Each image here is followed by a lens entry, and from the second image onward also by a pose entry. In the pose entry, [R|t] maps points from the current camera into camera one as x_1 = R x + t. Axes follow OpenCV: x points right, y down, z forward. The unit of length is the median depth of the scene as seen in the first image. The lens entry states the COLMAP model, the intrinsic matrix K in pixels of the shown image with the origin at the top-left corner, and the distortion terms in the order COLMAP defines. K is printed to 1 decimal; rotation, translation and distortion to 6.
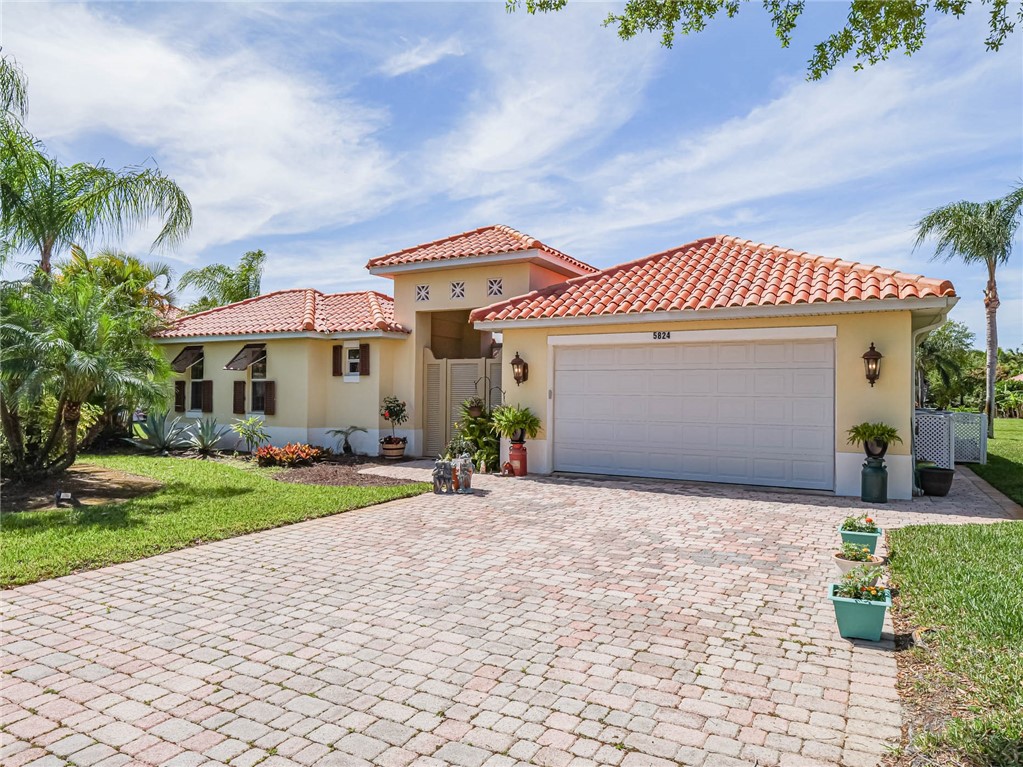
lens RADIAL K [[650.7, 0, 508.5], [0, 650.7, 387.6], [0, 0, 1]] dist [-0.123505, 0.000250]
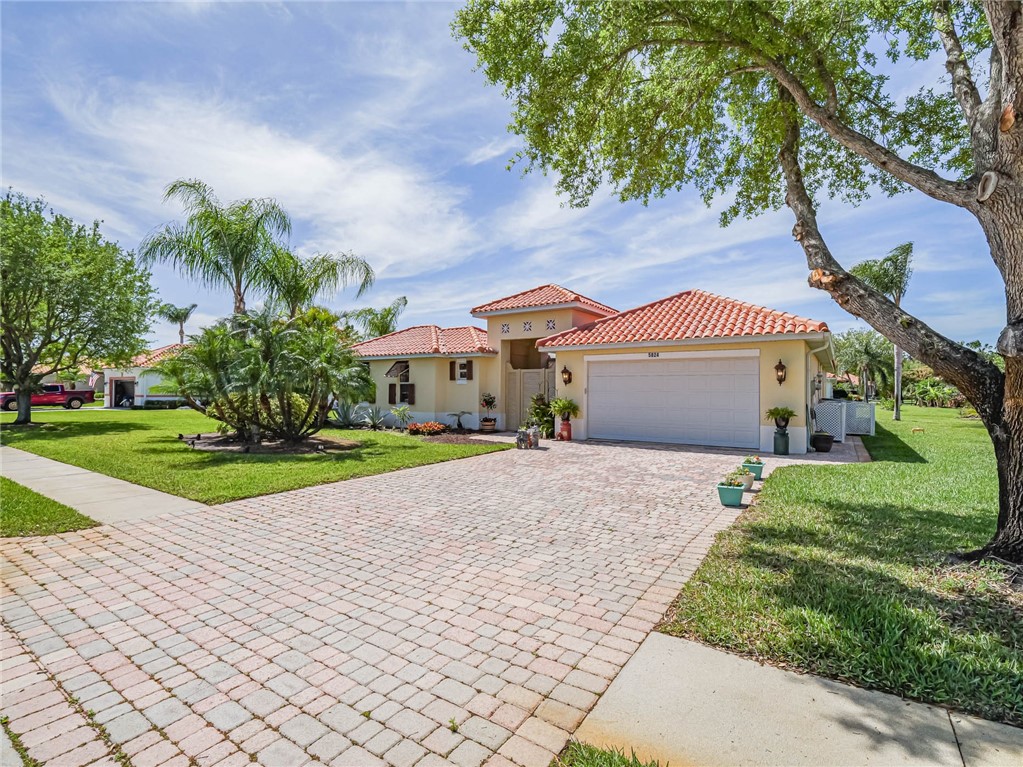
lens RADIAL K [[486.7, 0, 513.2], [0, 486.7, 387.3], [0, 0, 1]] dist [-0.005251, -0.000201]
pose [[0.996044, -0.005737, -0.088675, -0.007209], [0.005952, 0.999980, 0.002159, -0.002332], [0.088661, -0.002678, 0.996058, -0.208247]]
